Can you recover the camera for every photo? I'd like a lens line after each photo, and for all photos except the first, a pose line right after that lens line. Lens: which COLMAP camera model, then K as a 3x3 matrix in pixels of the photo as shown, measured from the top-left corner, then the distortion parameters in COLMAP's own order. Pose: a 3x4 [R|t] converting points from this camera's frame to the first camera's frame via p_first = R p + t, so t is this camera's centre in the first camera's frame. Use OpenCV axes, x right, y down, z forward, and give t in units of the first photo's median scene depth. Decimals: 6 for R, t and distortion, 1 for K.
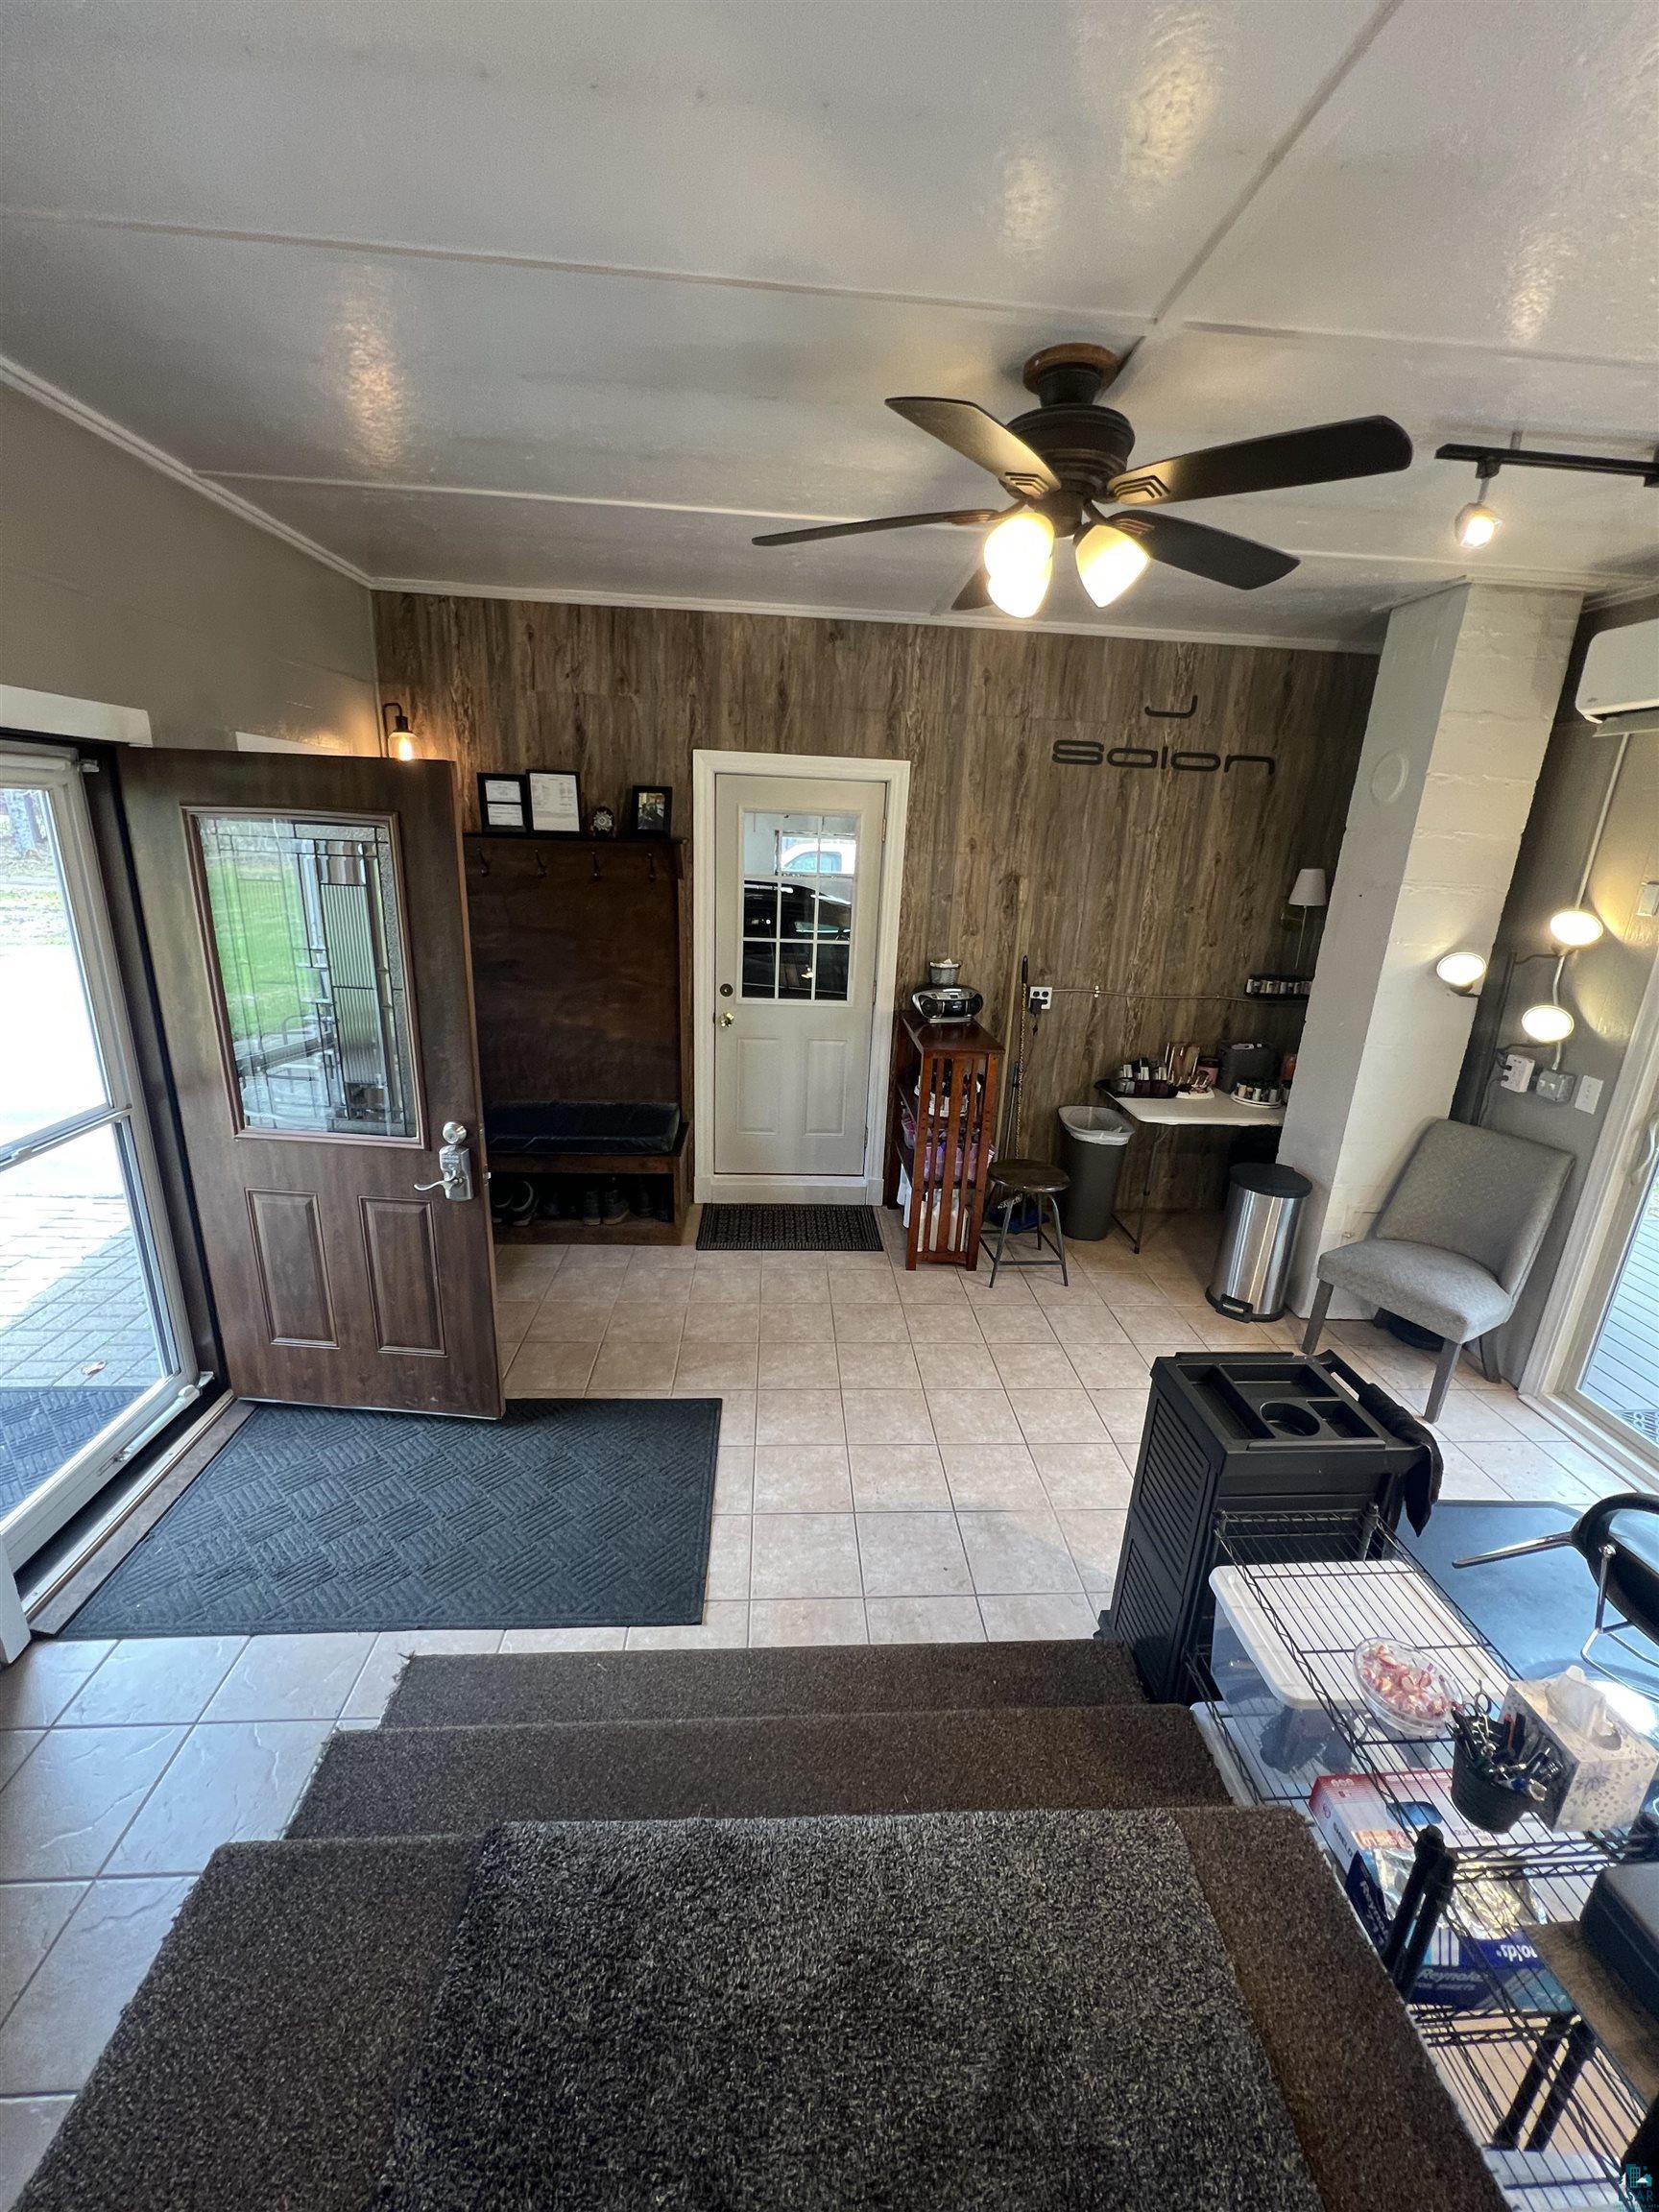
lens RADIAL K [[883.4, 0, 830.2], [0, 883.4, 1103.1], [0, 0, 1]] dist [-0.000775, -0.001148]
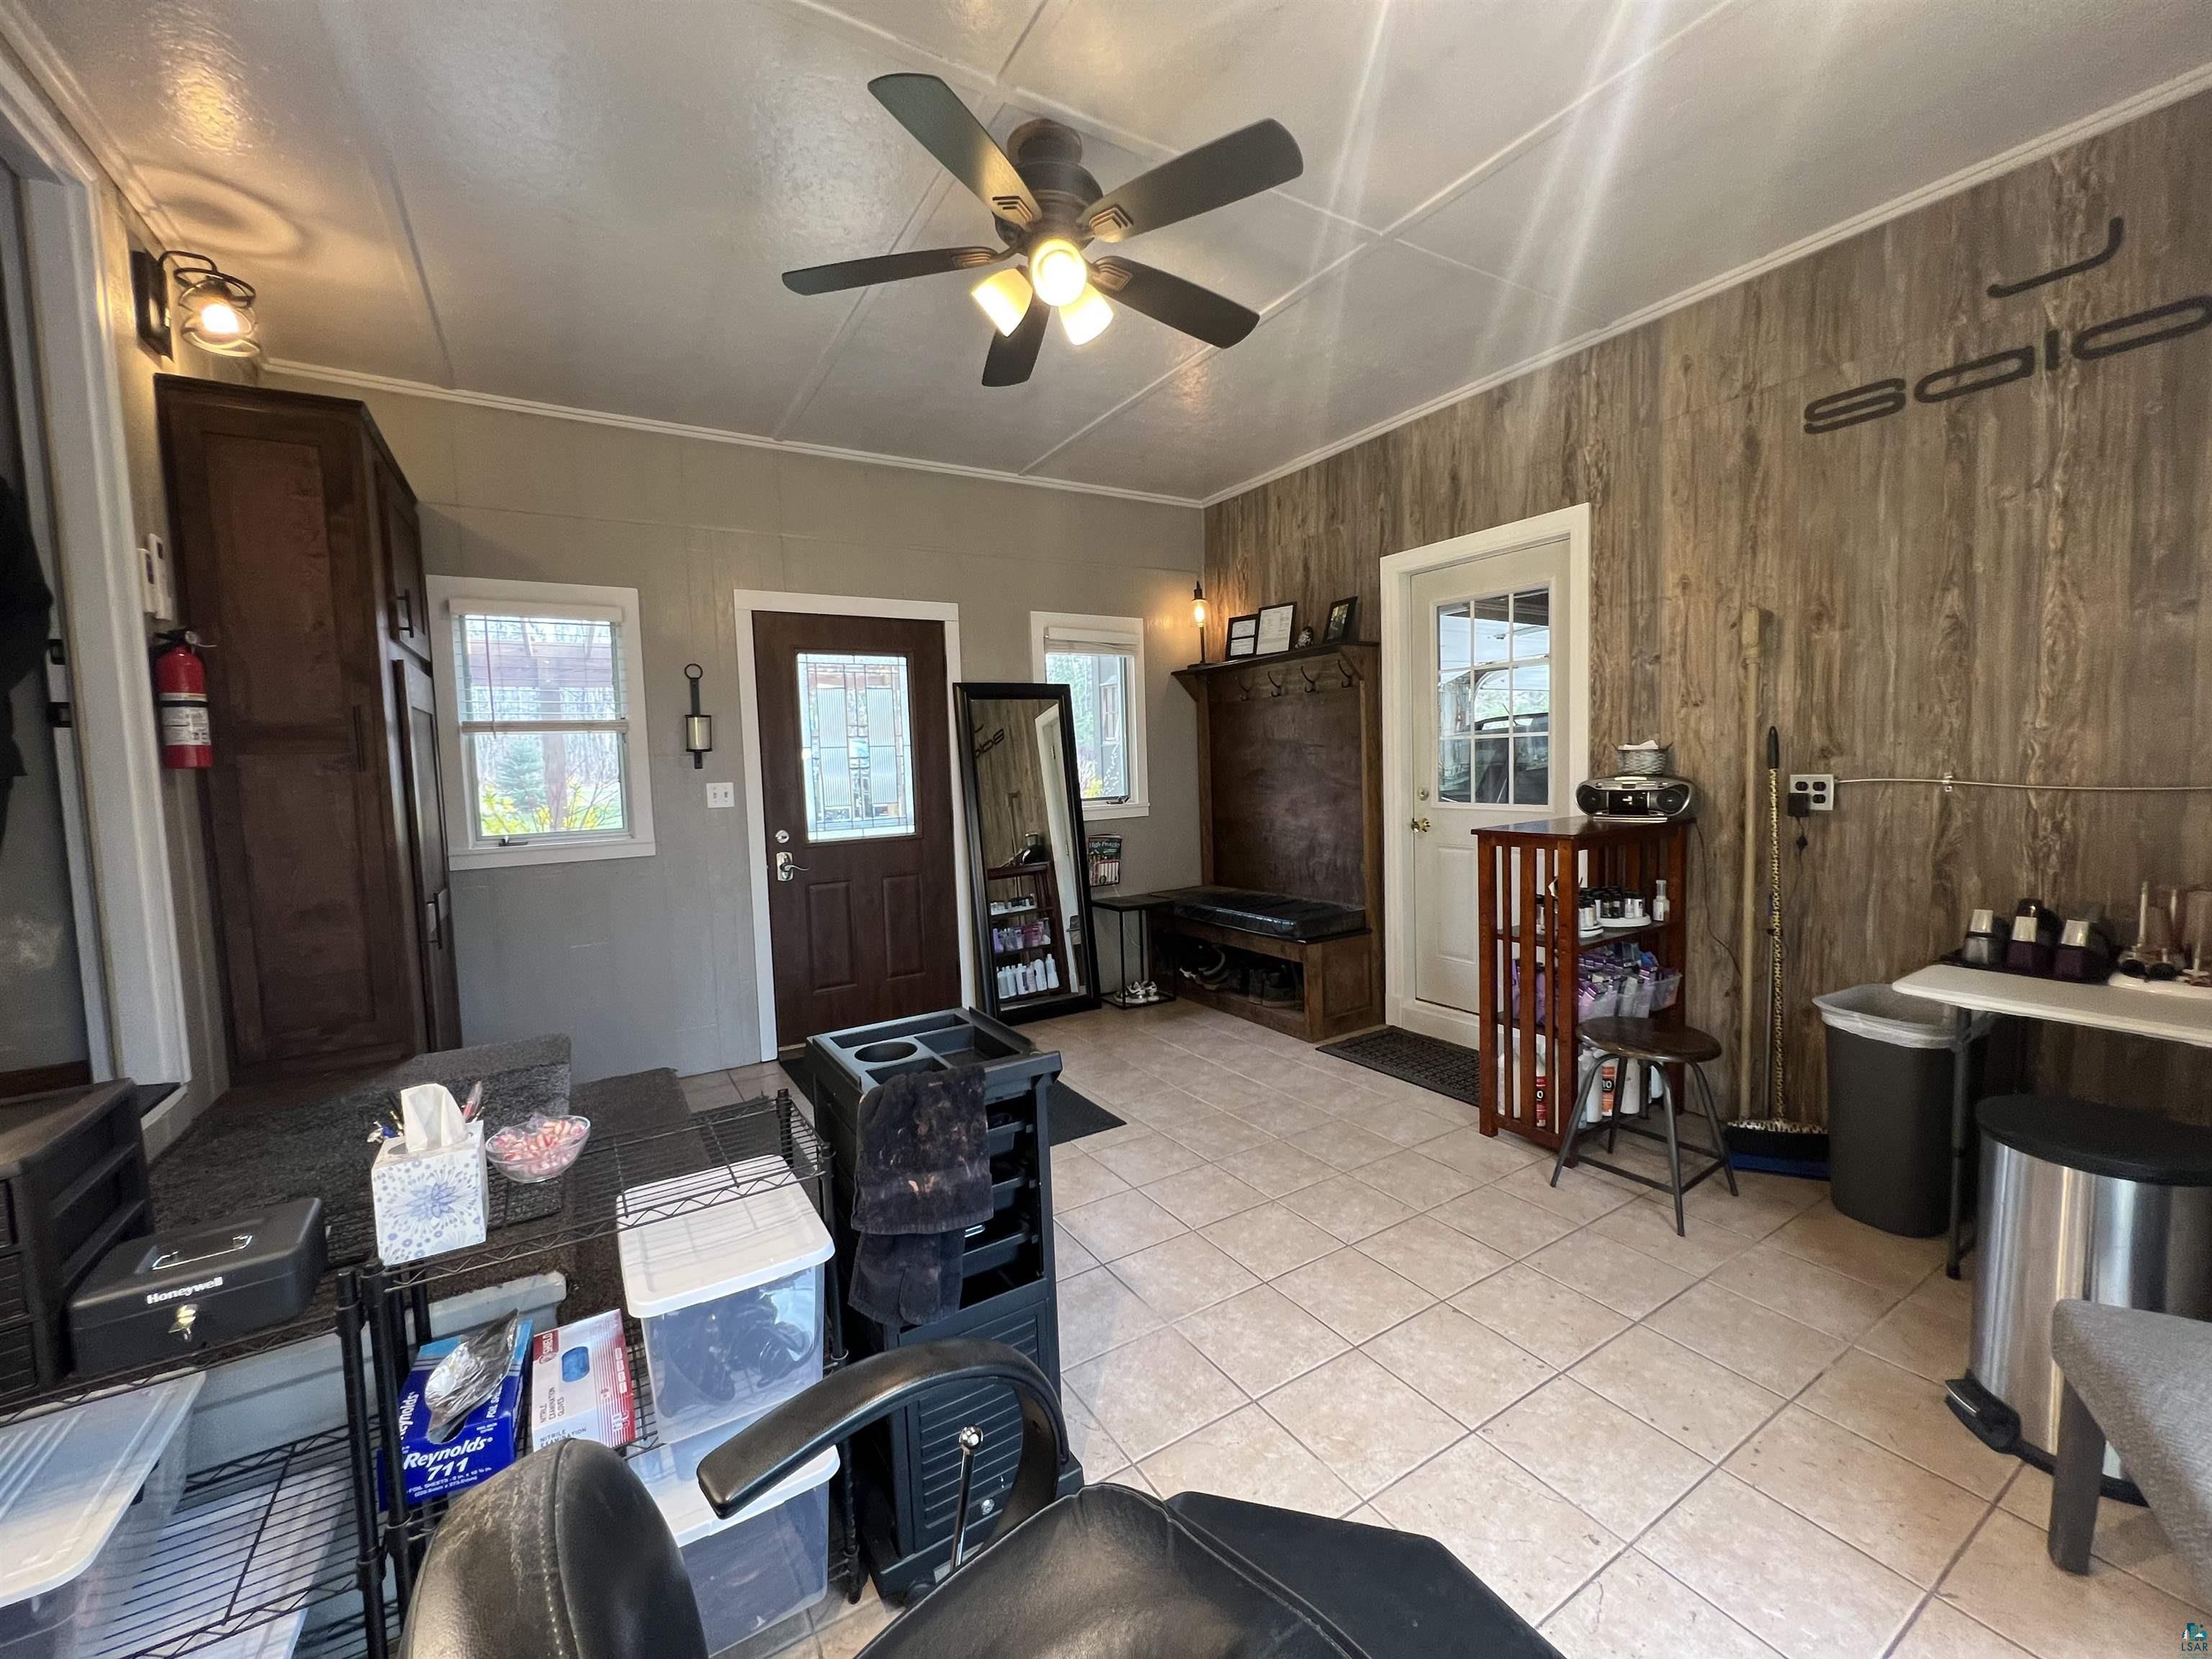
lens RADIAL K [[883.4, 0, 1104.3], [0, 883.4, 825.3], [0, 0, 1]] dist [-0.000775, -0.001148]
pose [[0.462162, 0.006940, -0.886768, 0.602047], [-0.212862, 0.971603, -0.103335, 0.079308], [0.860869, 0.236517, 0.450515, 0.319068]]
